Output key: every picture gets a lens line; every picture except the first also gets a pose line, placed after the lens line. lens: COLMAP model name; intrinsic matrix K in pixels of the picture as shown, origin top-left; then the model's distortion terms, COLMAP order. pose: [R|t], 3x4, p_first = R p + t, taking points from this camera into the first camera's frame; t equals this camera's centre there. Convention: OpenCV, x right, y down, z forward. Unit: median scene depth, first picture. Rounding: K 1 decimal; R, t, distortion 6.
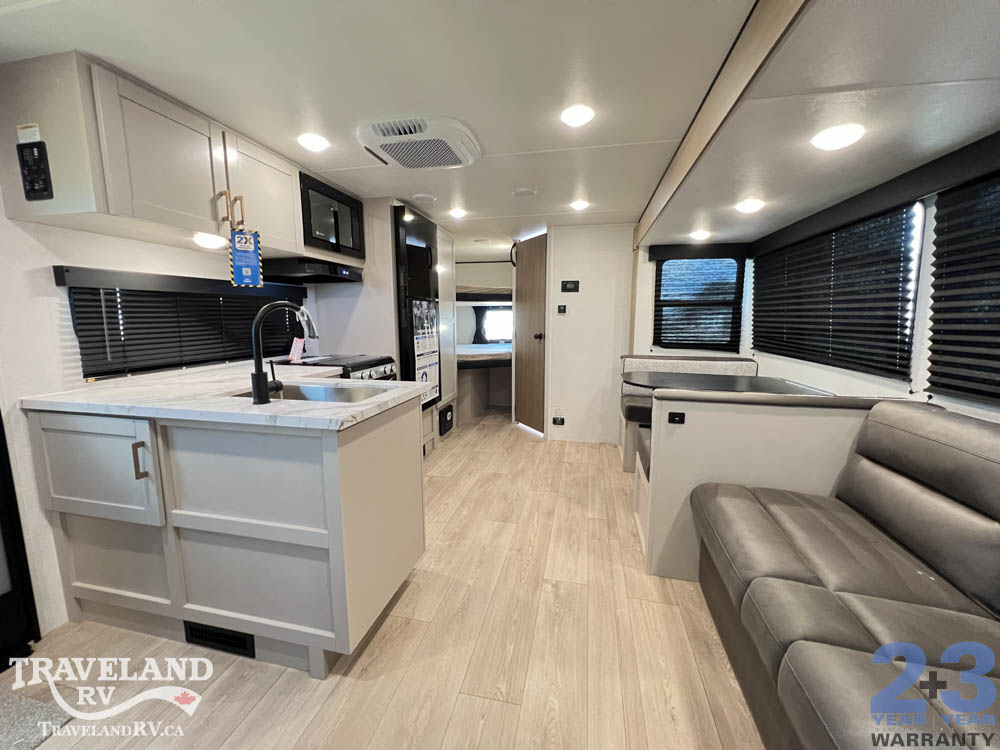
lens RADIAL K [[399.2, 0, 498.3], [0, 399.2, 372.6], [0, 0, 1]] dist [0.001400, 0.000281]
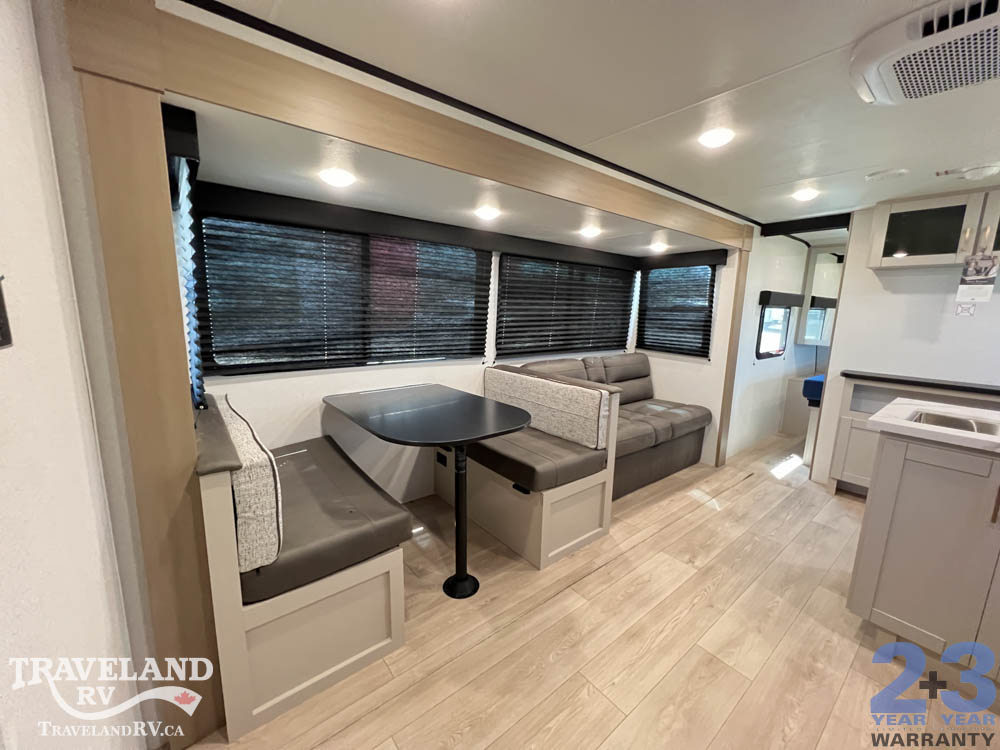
lens RADIAL K [[398.1, 0, 498.5], [0, 398.1, 373.8], [0, 0, 1]] dist [-0.000743, 0.000224]
pose [[-0.779977, -0.124618, 0.613275, -0.040289], [0.061079, 0.960135, 0.272782, -0.219899], [-0.622820, 0.250222, -0.741272, 1.335646]]
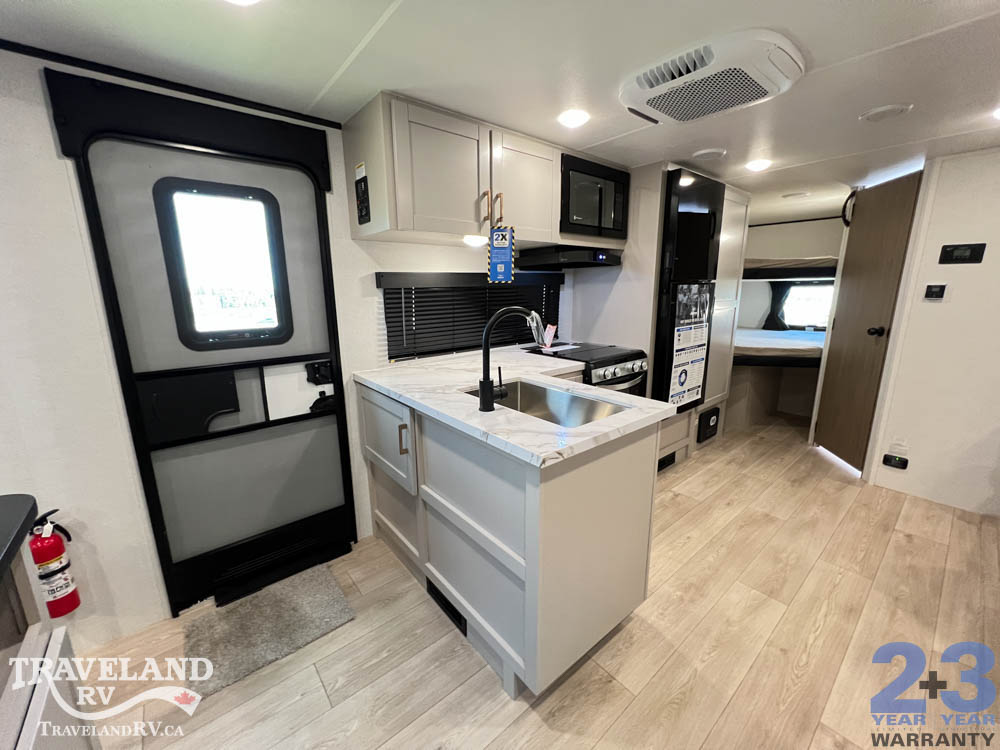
lens RADIAL K [[399.2, 0, 498.0], [0, 399.2, 373.5], [0, 0, 1]] dist [-0.000428, 0.000500]
pose [[0.791967, 0.125093, -0.597612, 0.009028], [-0.077376, 0.991458, 0.104992, -0.059218], [0.605641, -0.036910, 0.794882, 0.109014]]
